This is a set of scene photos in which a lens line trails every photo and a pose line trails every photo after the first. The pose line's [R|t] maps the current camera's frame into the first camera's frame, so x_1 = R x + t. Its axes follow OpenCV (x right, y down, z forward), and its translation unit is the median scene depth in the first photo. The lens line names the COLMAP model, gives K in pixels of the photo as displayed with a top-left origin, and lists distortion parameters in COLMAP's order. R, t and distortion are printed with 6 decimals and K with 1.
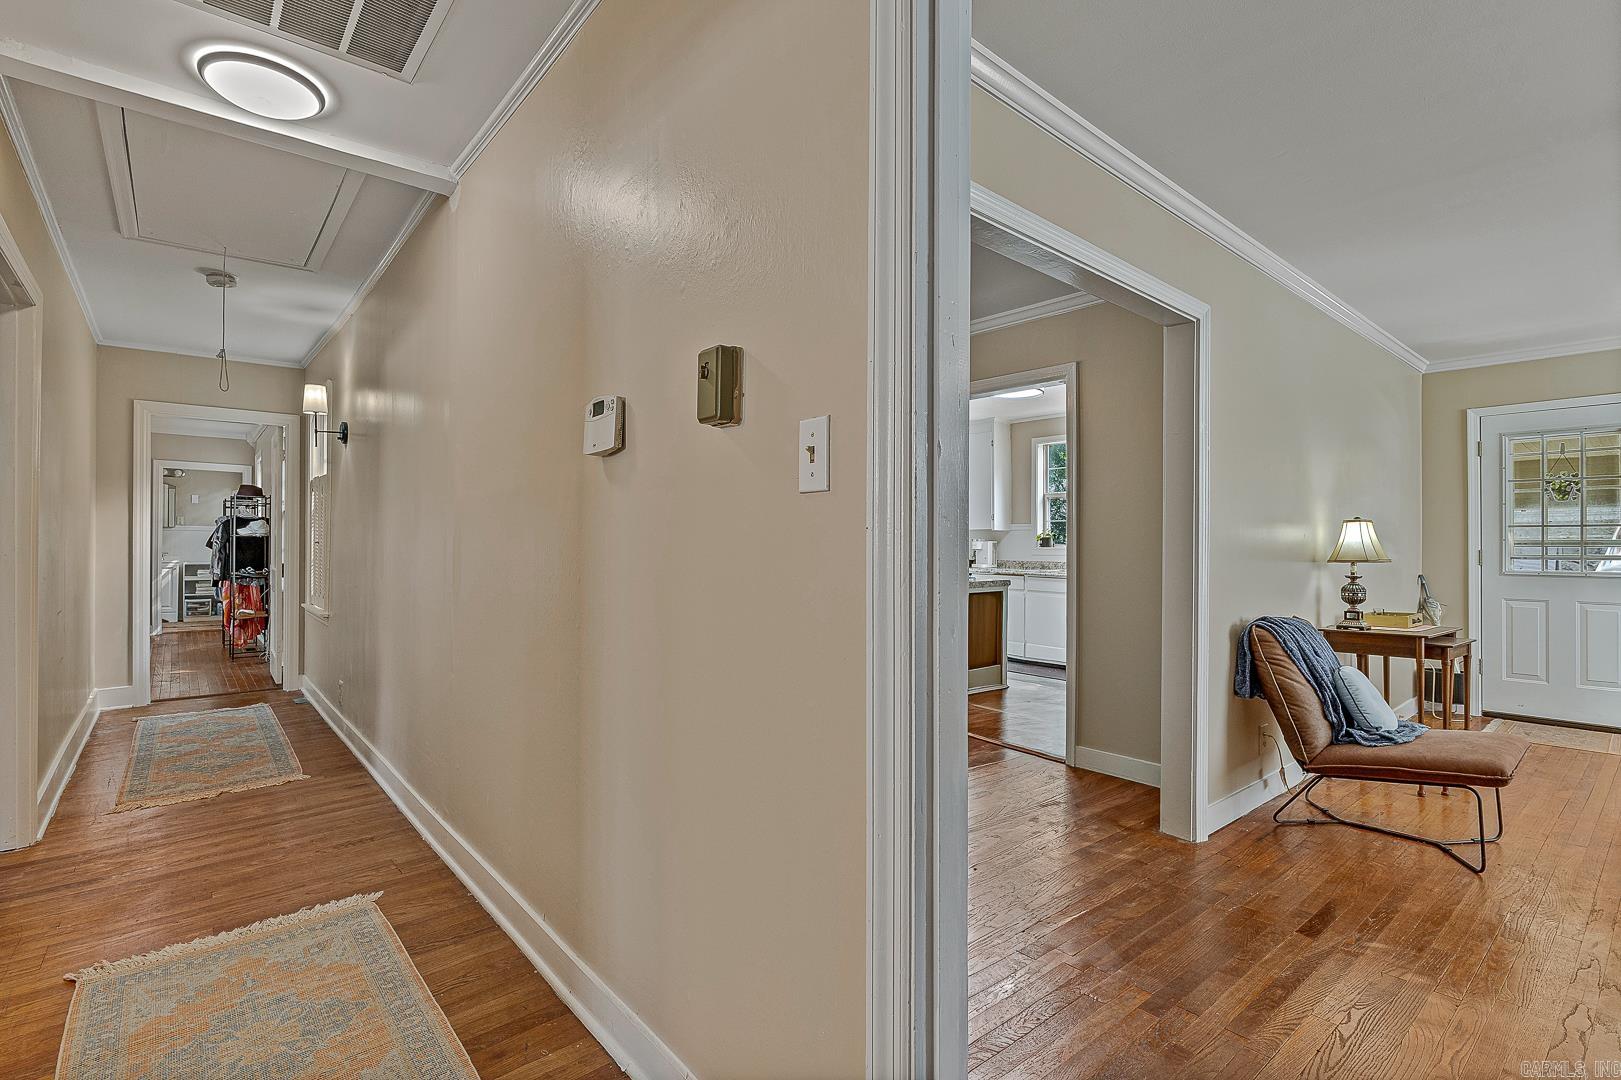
lens RADIAL K [[768.3, 0, 803.2], [0, 768.3, 534.8], [0, 0, 1]] dist [-0.008345, 0.001644]
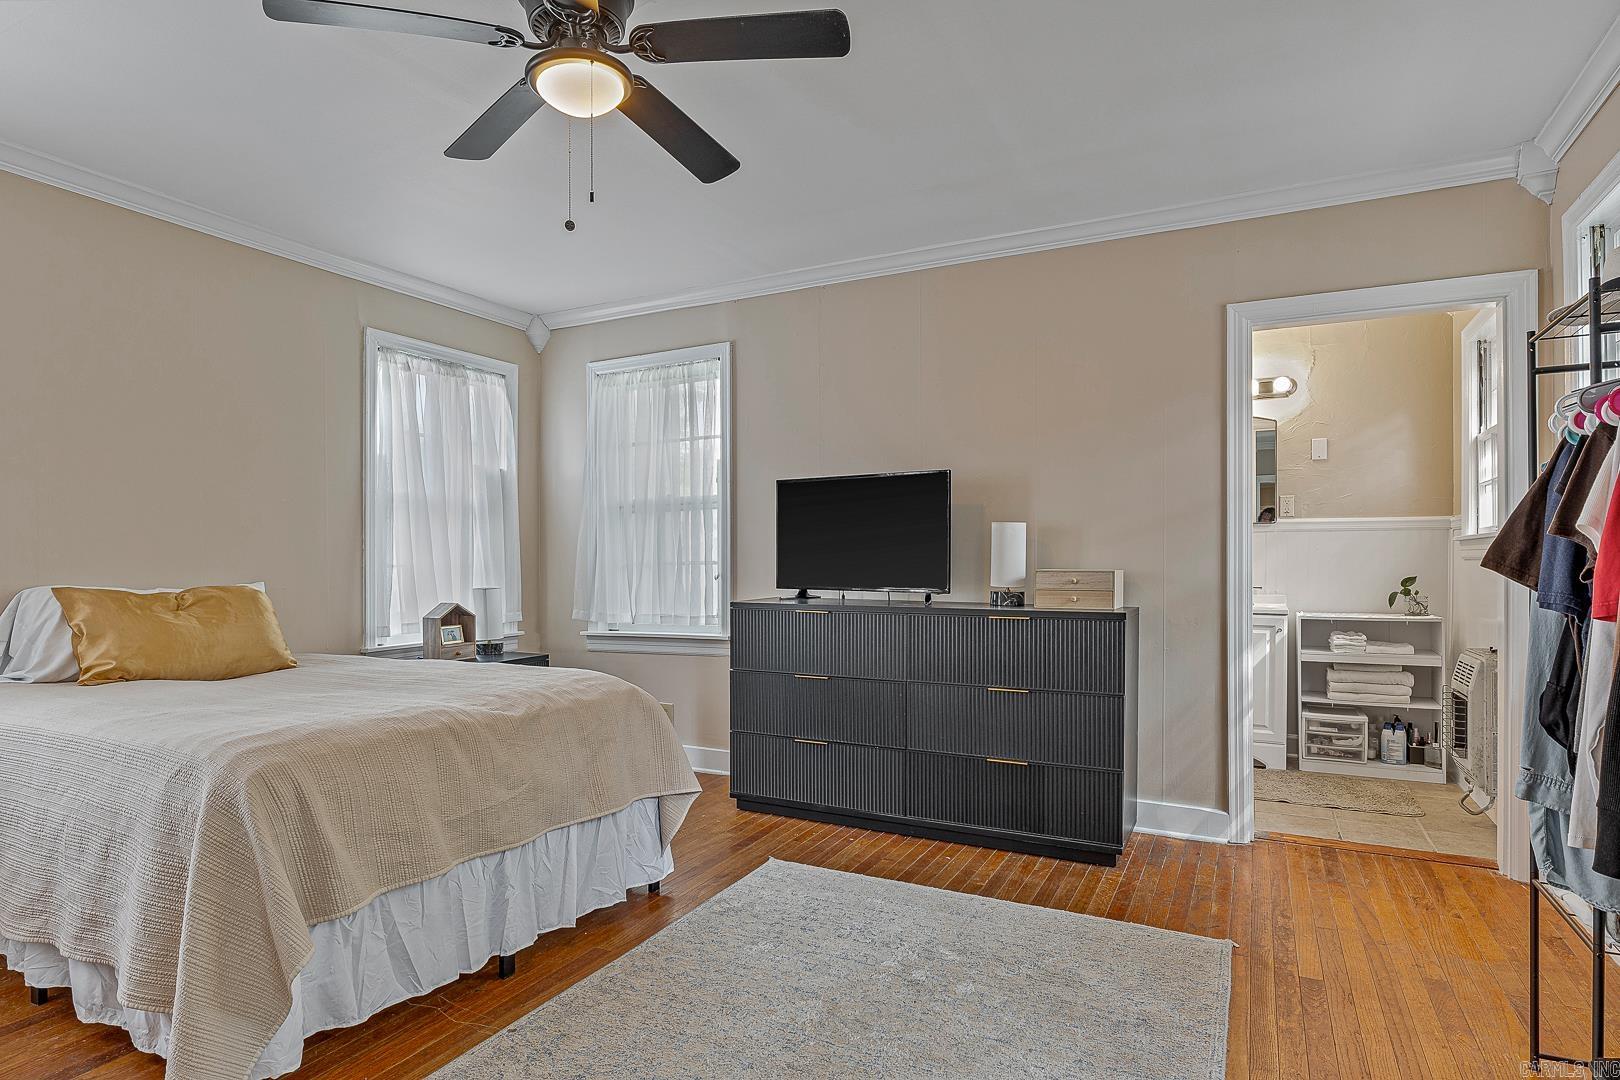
lens RADIAL K [[868.6, 0, 836.5], [0, 868.6, 566.7], [0, 0, 1]] dist [-0.001757, -0.002249]
pose [[0.382169, -0.003440, -0.924086, -0.493241], [0.014189, 0.999897, 0.002146, 0.008067], [0.923983, -0.013932, 0.382179, 0.615571]]
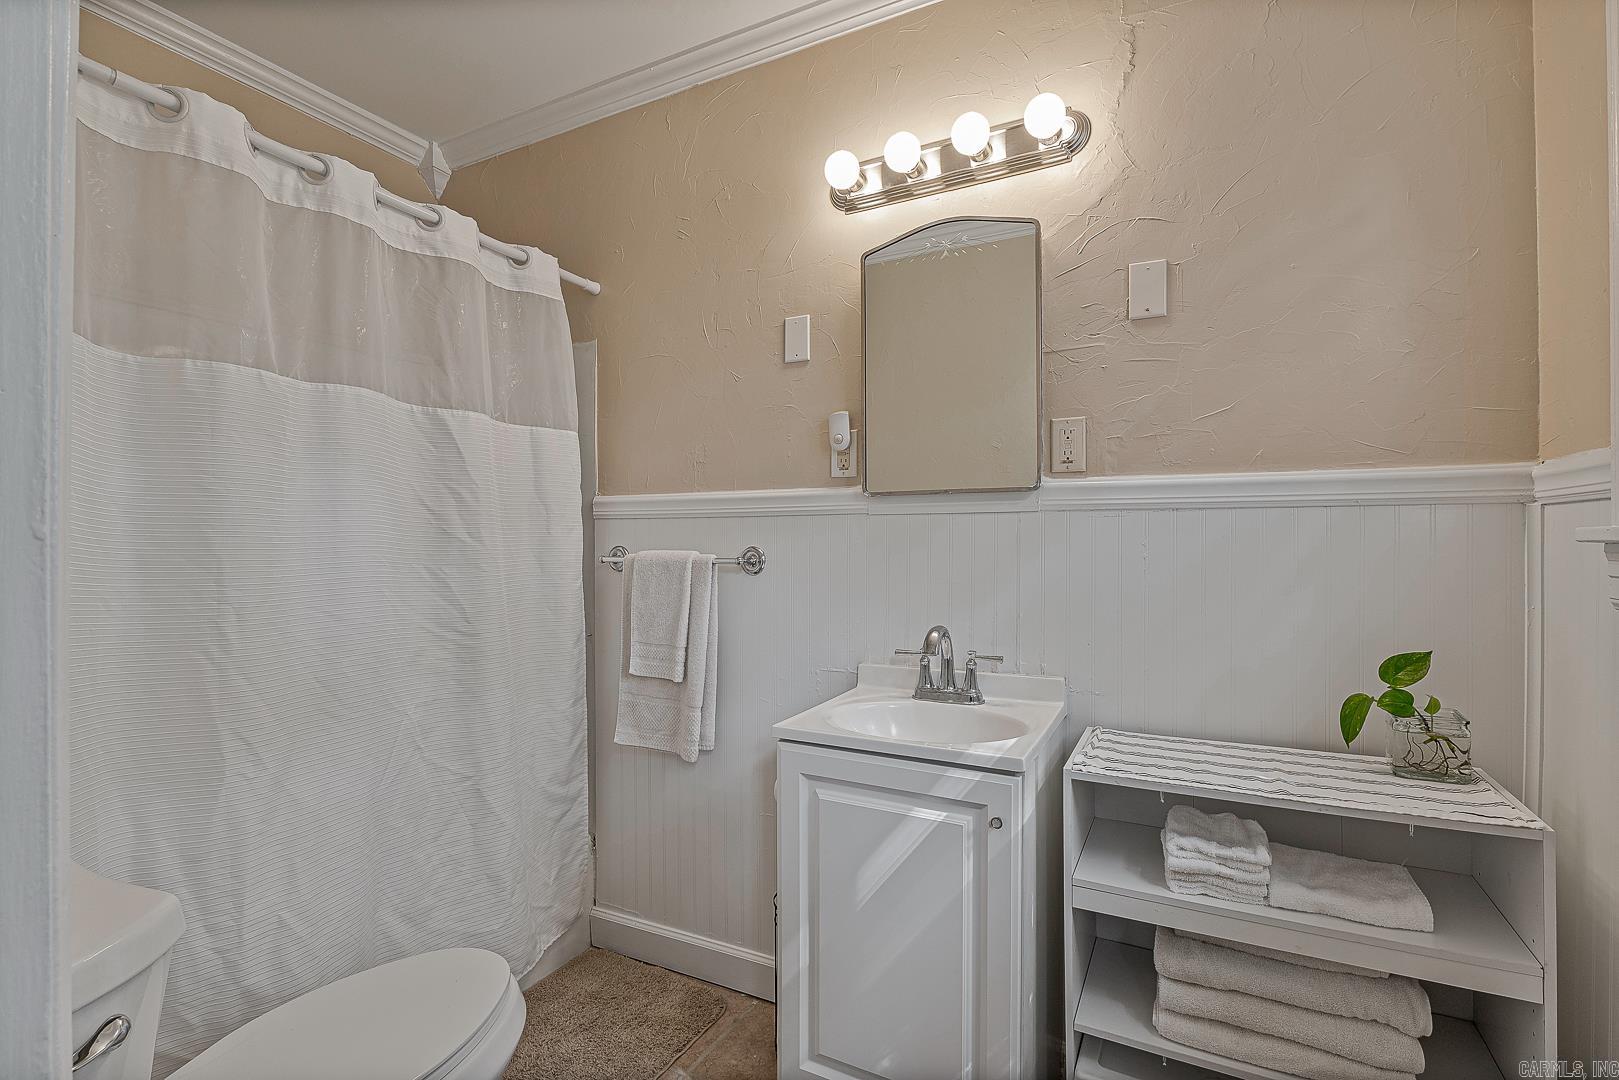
lens RADIAL K [[767.3, 0, 815.5], [0, 767.3, 537.0], [0, 0, 1]] dist [-0.008345, 0.001644]
pose [[0.379485, -0.010264, -0.925141, -0.707017], [0.014666, 0.999880, -0.005077, -0.001027], [0.925082, -0.011642, 0.379590, 0.911893]]
